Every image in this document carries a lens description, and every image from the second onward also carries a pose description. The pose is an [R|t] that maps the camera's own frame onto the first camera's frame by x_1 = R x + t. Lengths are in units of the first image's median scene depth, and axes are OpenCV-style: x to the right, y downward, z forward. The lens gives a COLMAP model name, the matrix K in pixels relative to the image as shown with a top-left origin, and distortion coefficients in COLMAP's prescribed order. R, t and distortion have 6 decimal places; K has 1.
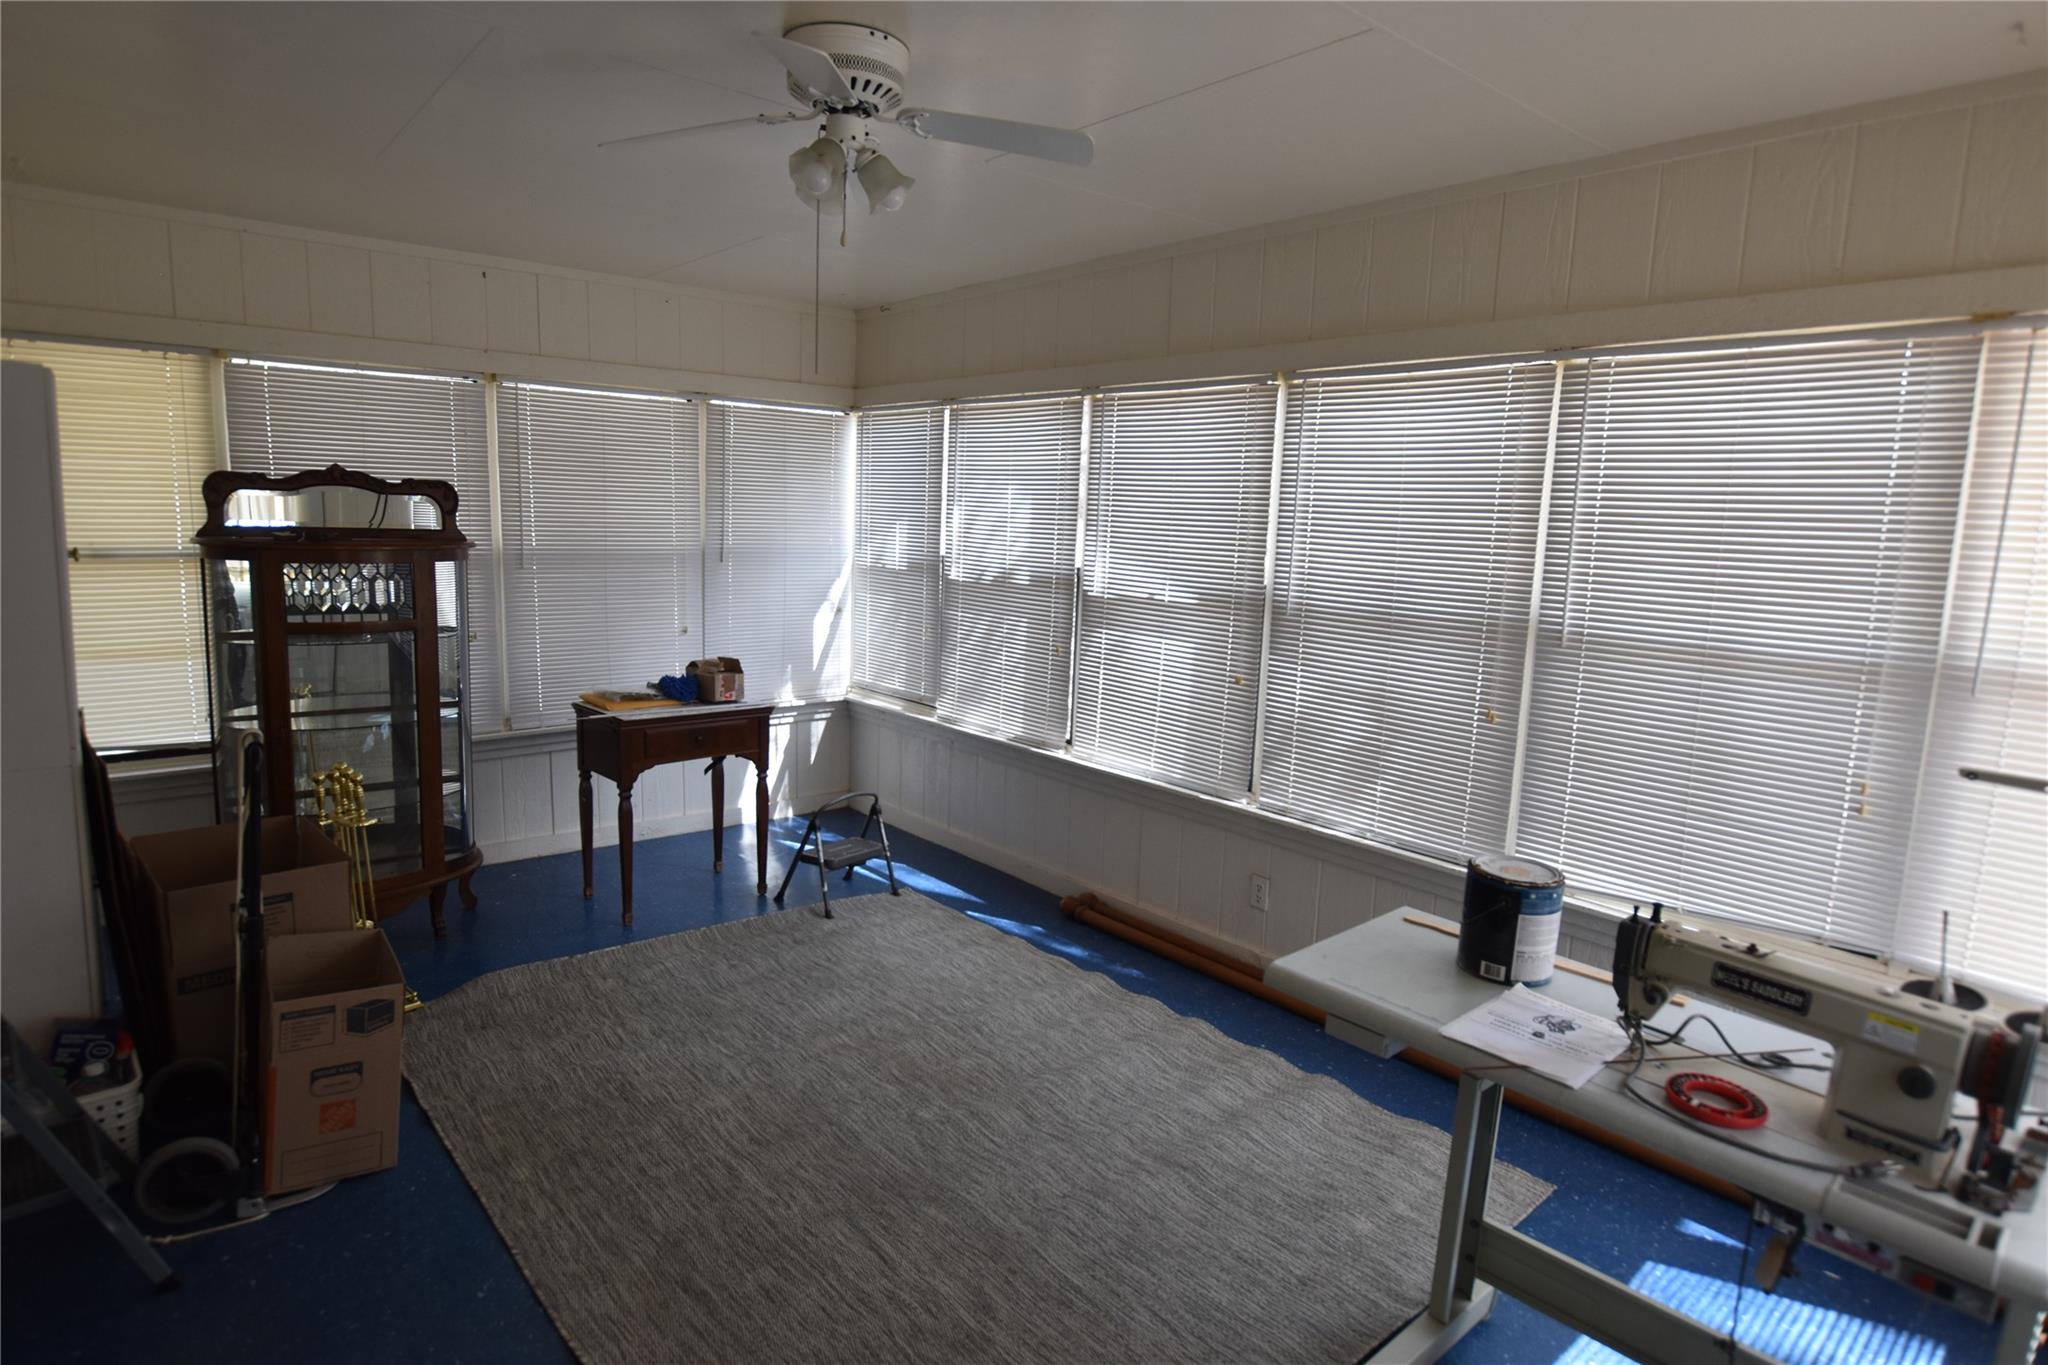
lens RADIAL K [[1110.4, 0, 1028.2], [0, 1110.4, 682.9], [0, 0, 1]] dist [-0.024900, 0.006854]
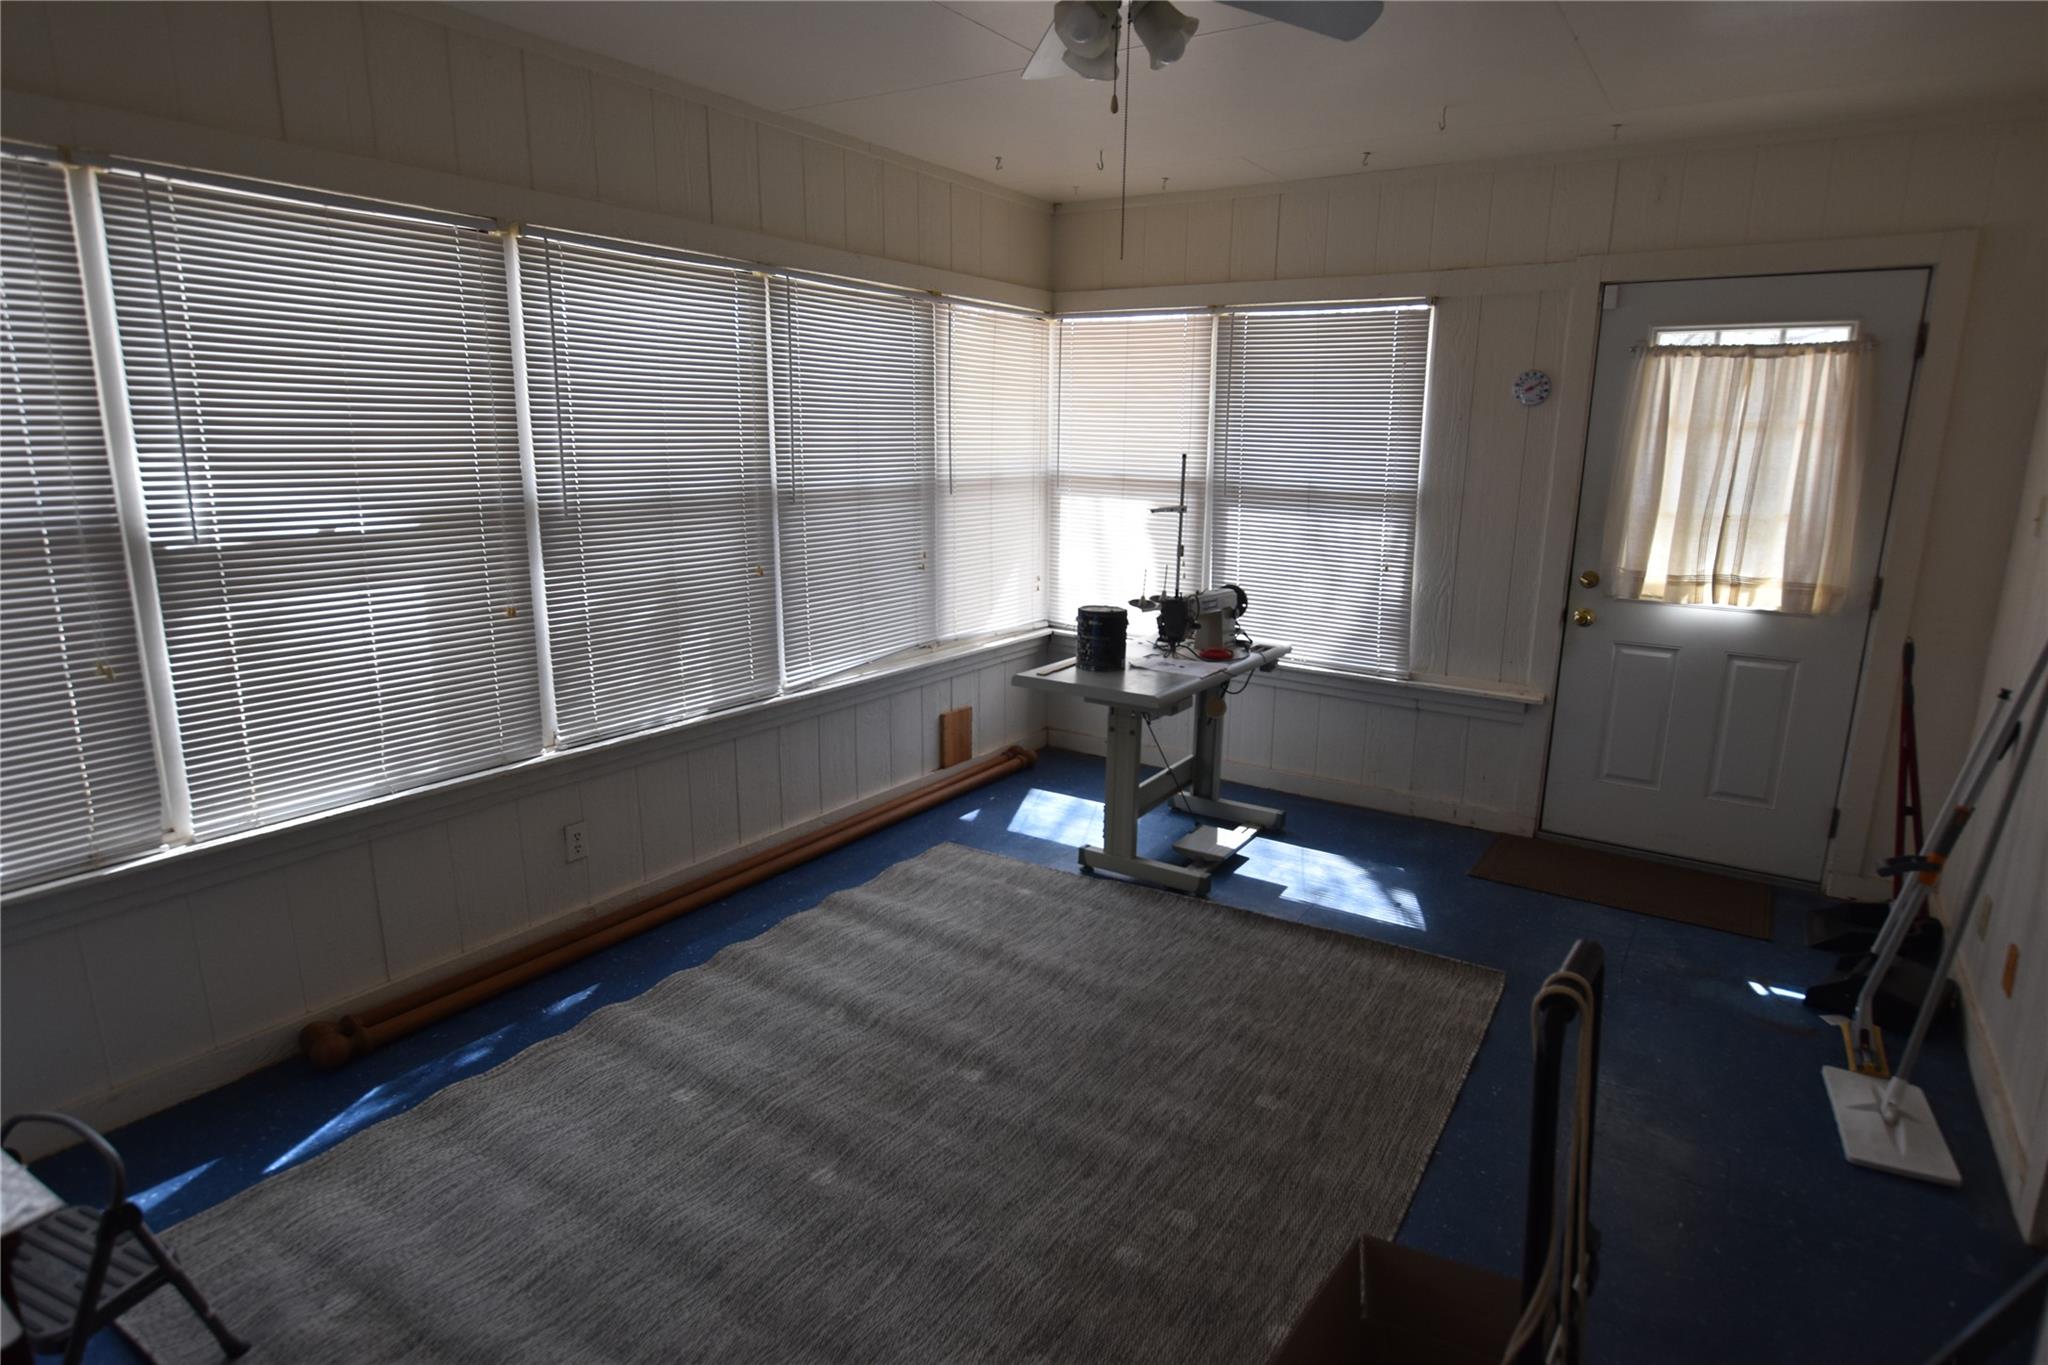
lens RADIAL K [[1110.4, 0, 1029.9], [0, 1110.4, 683.9], [0, 0, 1]] dist [-0.024900, 0.006854]
pose [[-0.268657, -0.255623, 0.928698, -0.742523], [0.121963, 0.947357, 0.296041, -0.159886], [-0.955483, 0.192800, -0.223337, 0.924874]]
